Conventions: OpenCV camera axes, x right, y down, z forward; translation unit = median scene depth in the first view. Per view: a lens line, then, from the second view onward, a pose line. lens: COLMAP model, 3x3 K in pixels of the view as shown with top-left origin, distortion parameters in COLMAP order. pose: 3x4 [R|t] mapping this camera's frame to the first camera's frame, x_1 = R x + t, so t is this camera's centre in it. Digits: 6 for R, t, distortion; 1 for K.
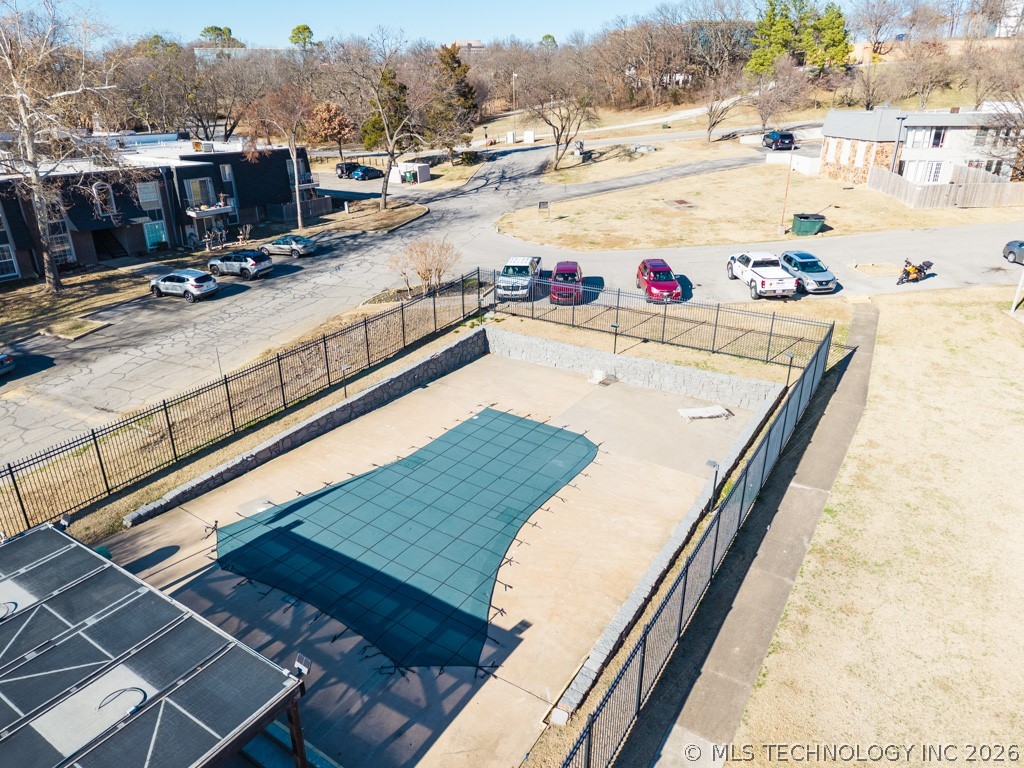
lens RADIAL K [[691.7, 0, 512.0], [0, 691.7, 384.0], [0, 0, 1]] dist [0.021478, -0.021262]
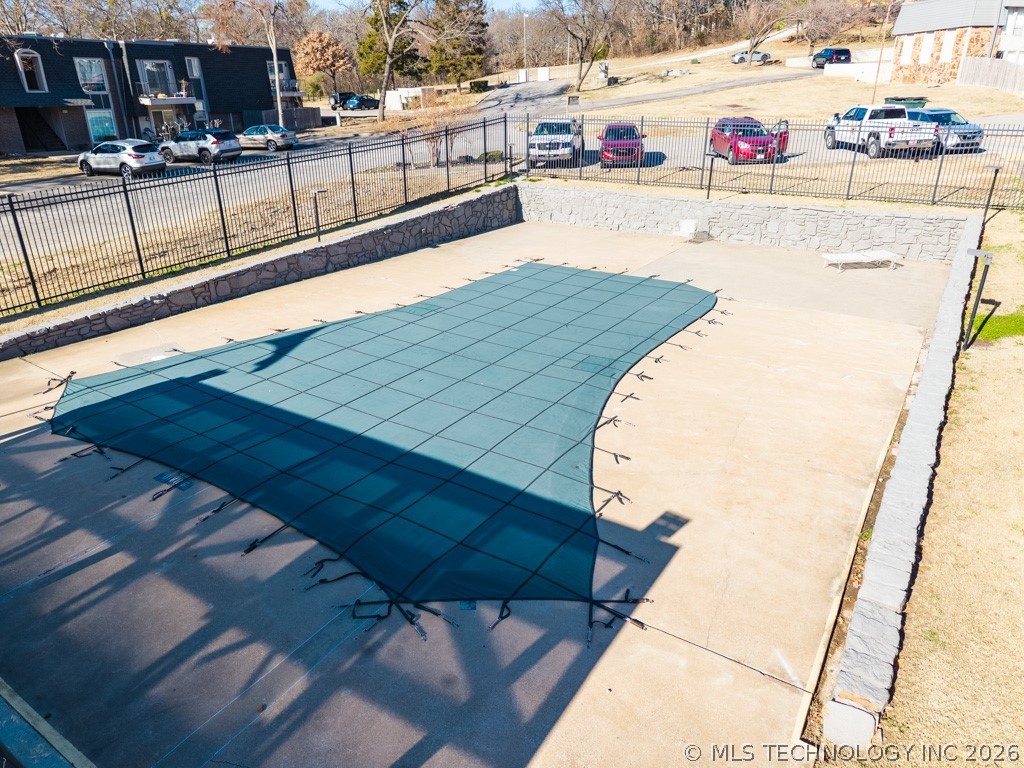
lens RADIAL K [[691.7, 0, 512.0], [0, 691.7, 384.0], [0, 0, 1]] dist [0.021478, -0.021262]
pose [[0.999993, -0.002613, -0.002546, -0.048141], [0.002621, 0.999992, 0.003080, 0.141148], [0.002538, -0.003087, 0.999992, 0.300625]]
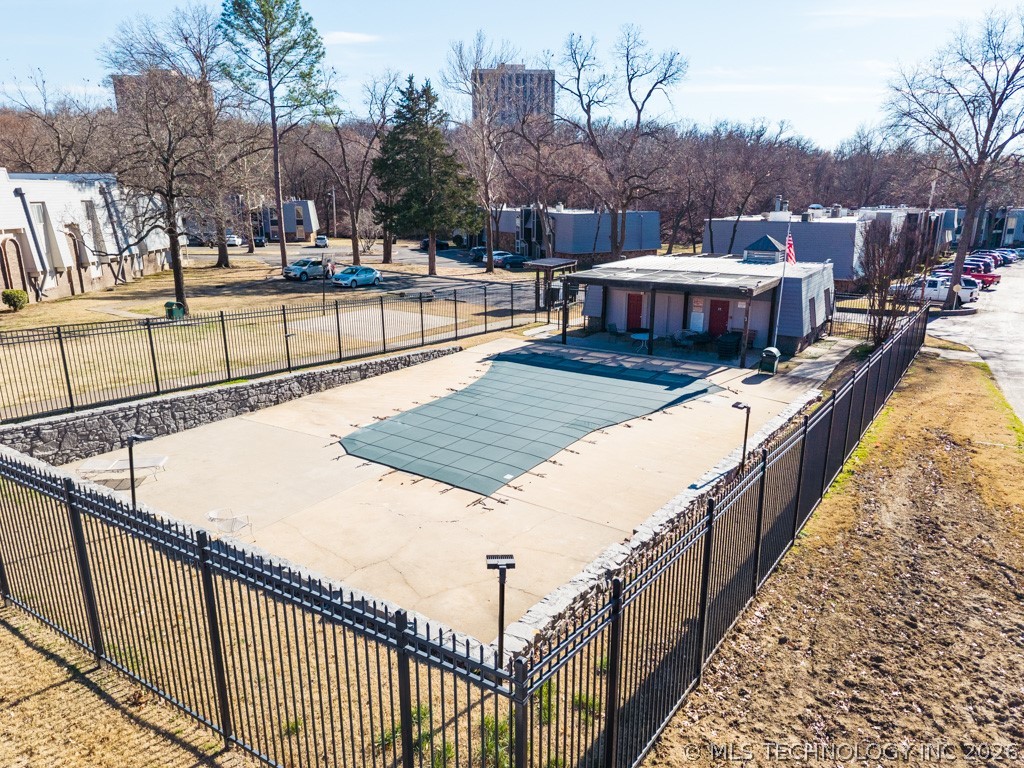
lens RADIAL K [[691.7, 0, 512.0], [0, 691.7, 384.0], [0, 0, 1]] dist [0.021478, -0.021262]
pose [[-0.999638, -0.010838, 0.024641, -0.064332], [0.006617, 0.788348, 0.615194, -0.329082], [-0.026093, 0.615134, -0.787991, 1.260871]]
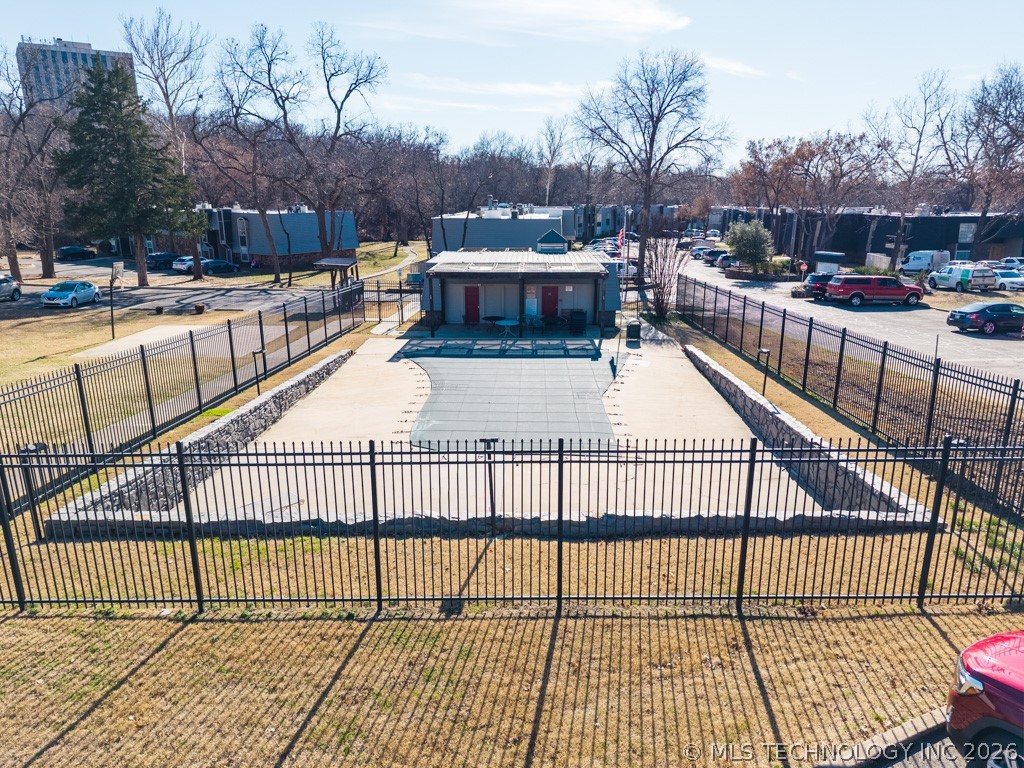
lens RADIAL K [[691.7, 0, 512.0], [0, 691.7, 384.0], [0, 0, 1]] dist [0.021478, -0.021262]
pose [[-0.856401, 0.132984, -0.498891, 0.316008], [-0.202132, 0.802779, 0.560970, -0.312395], [0.475099, 0.581258, -0.660621, 1.221495]]
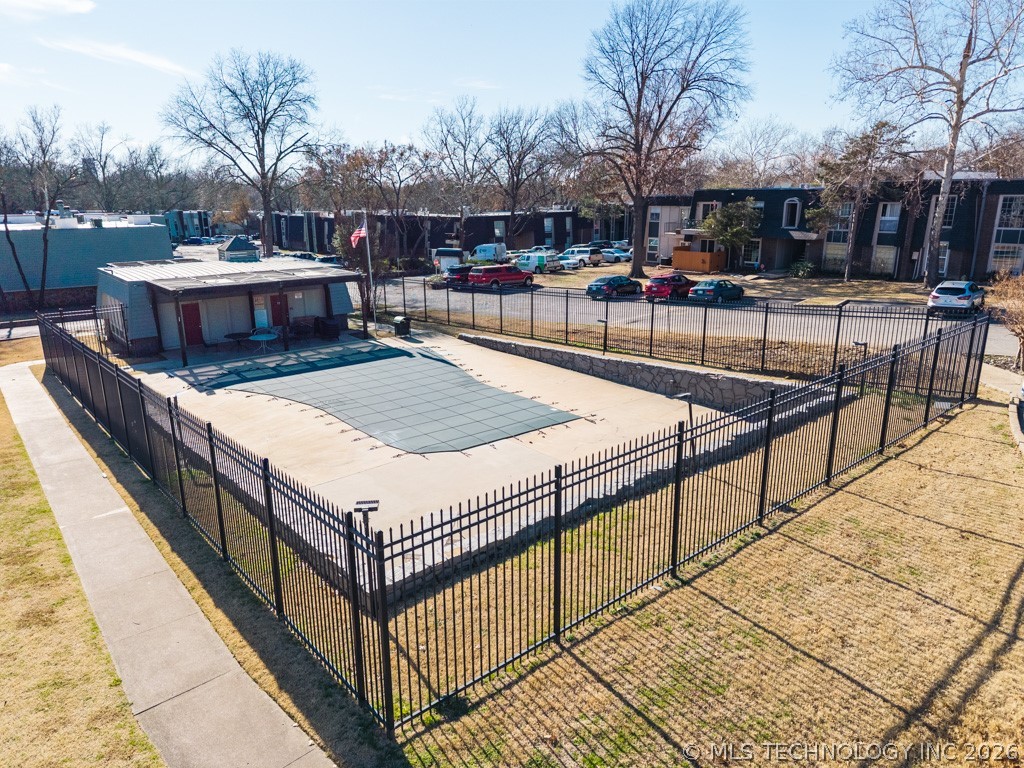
lens RADIAL K [[694.6, 0, 512.0], [0, 694.6, 384.0], [0, 0, 1]] dist [0.063582, -0.083663]
pose [[-0.299674, 0.244916, -0.922069, 0.602277], [-0.364230, 0.863911, 0.347844, -0.203032], [0.881778, 0.440085, -0.169685, 0.963101]]
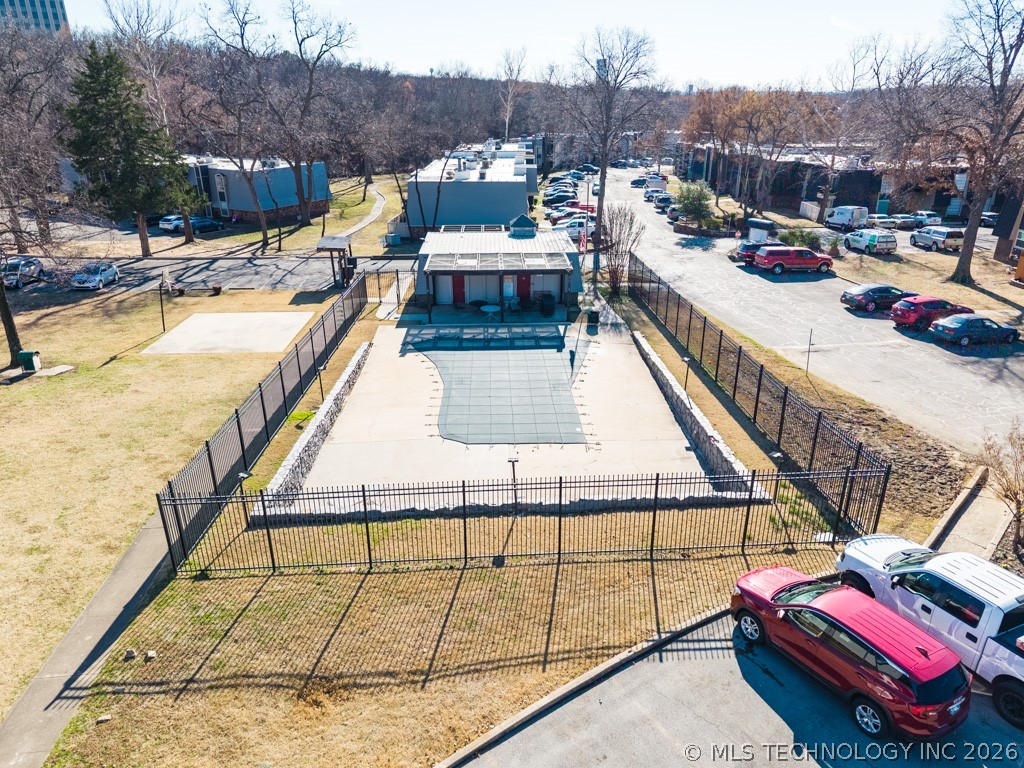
lens RADIAL K [[694.6, 0, 512.0], [0, 694.6, 384.0], [0, 0, 1]] dist [0.063582, -0.083663]
pose [[-0.820470, 0.218181, -0.528419, 0.469544], [-0.222643, 0.729390, 0.646855, -0.543716], [0.526554, 0.648373, -0.549866, 1.293985]]
